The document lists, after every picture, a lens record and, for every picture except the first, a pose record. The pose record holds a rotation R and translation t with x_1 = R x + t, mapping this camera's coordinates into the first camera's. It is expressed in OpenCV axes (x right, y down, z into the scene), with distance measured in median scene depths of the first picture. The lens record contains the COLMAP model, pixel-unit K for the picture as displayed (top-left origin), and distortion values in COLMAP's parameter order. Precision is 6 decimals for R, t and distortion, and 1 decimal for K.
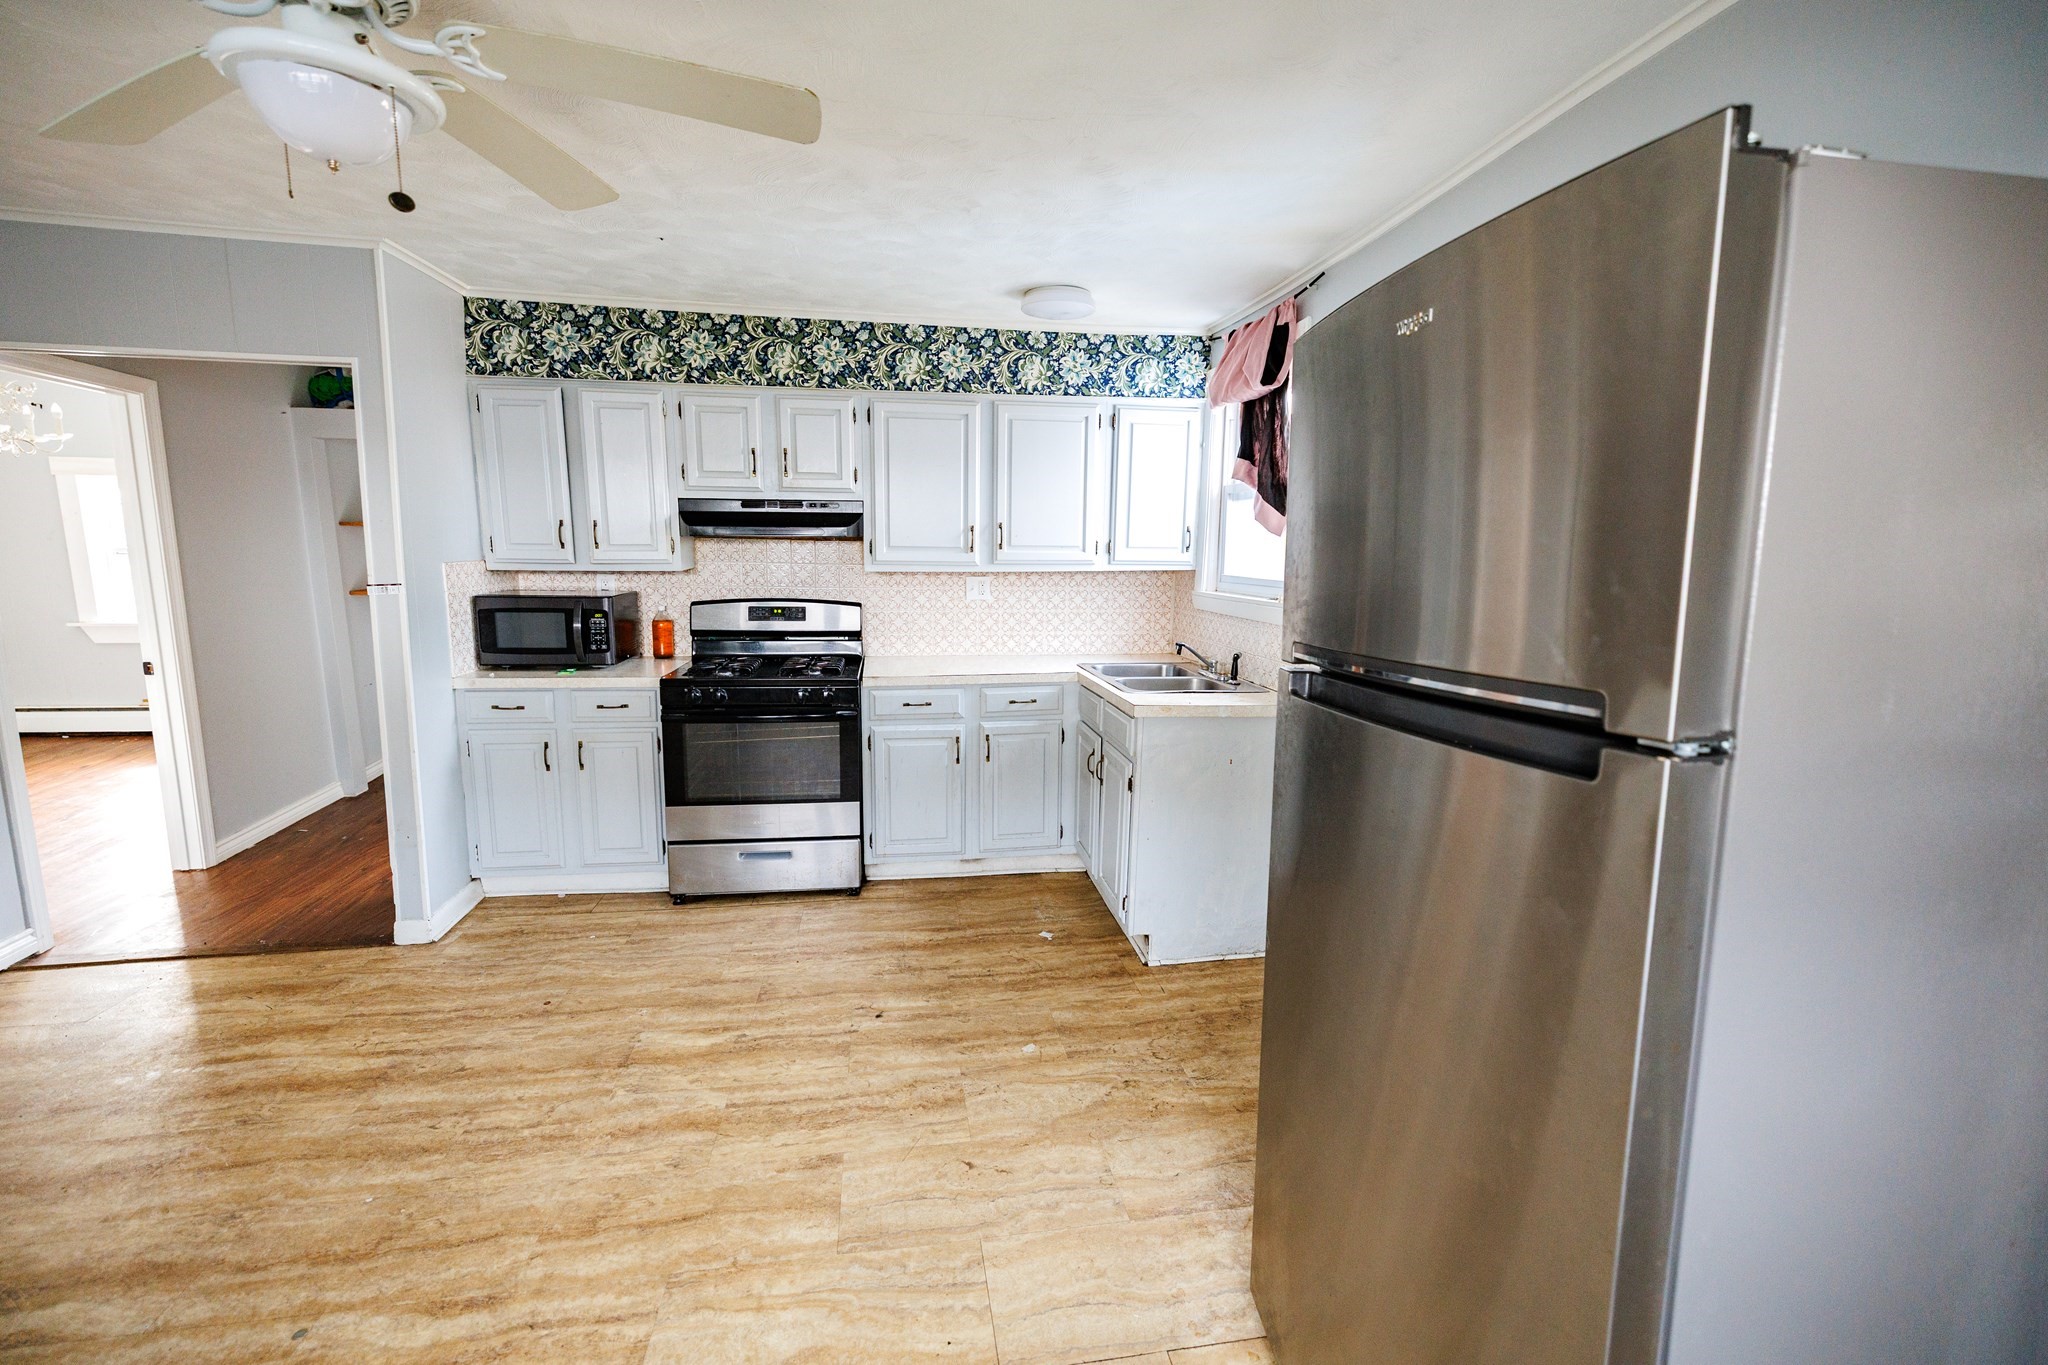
lens RADIAL K [[876.7, 0, 1022.2], [0, 876.7, 682.7], [0, 0, 1]] dist [0.000828, -0.000008]
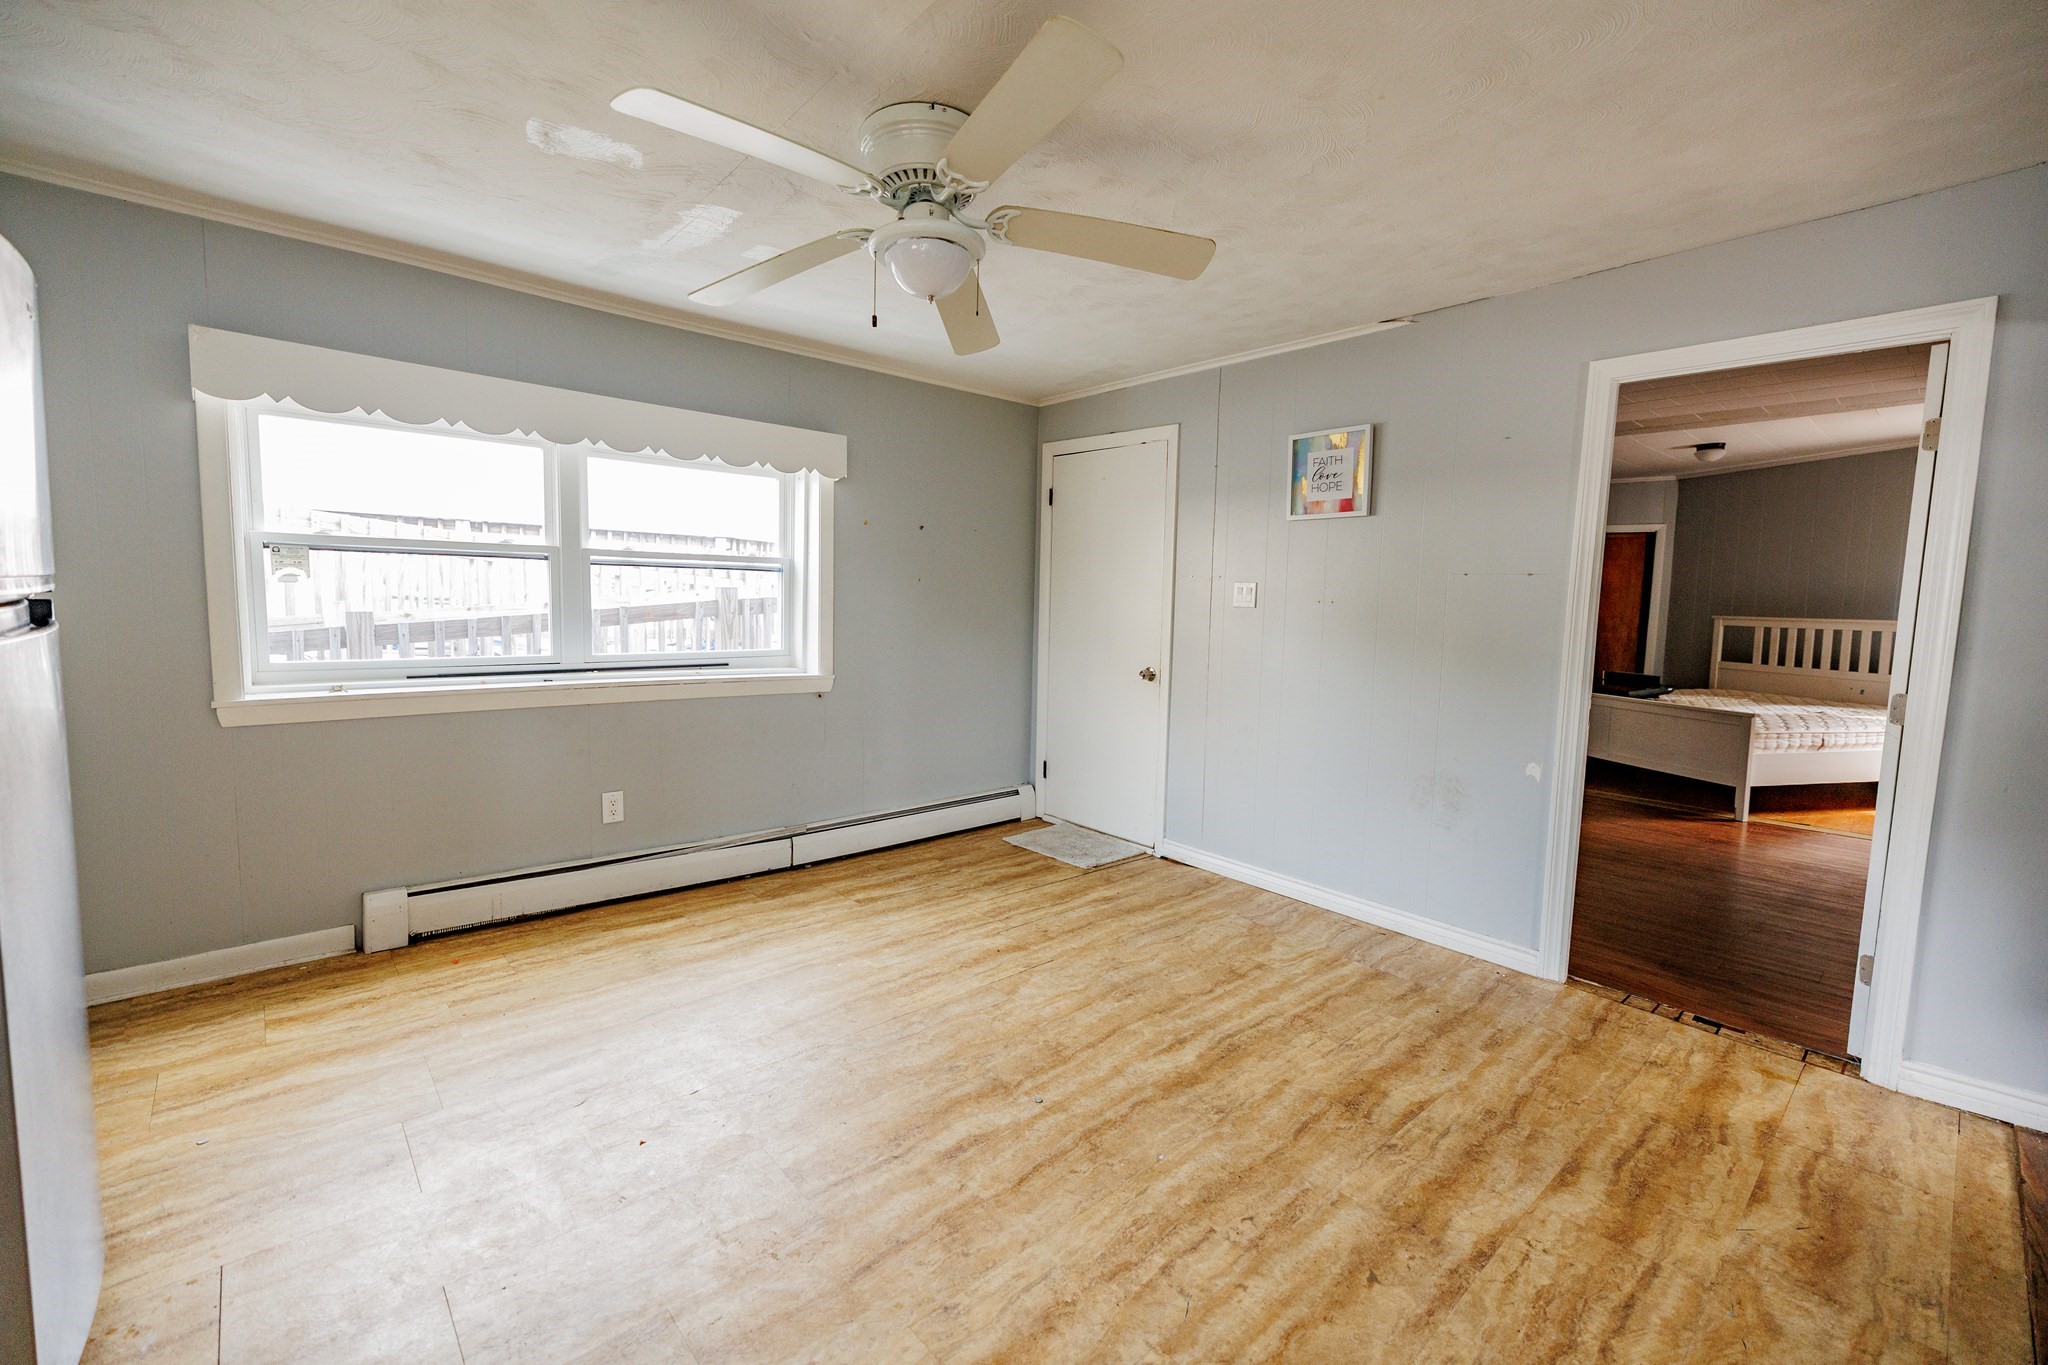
lens RADIAL K [[876.7, 0, 1026.0], [0, 876.7, 677.9], [0, 0, 1]] dist [0.000828, -0.000008]
pose [[-0.847875, 0.014630, -0.529994, -0.047267], [-0.107622, 0.974060, 0.199059, -0.140498], [0.519159, 0.225816, -0.824307, 1.412566]]
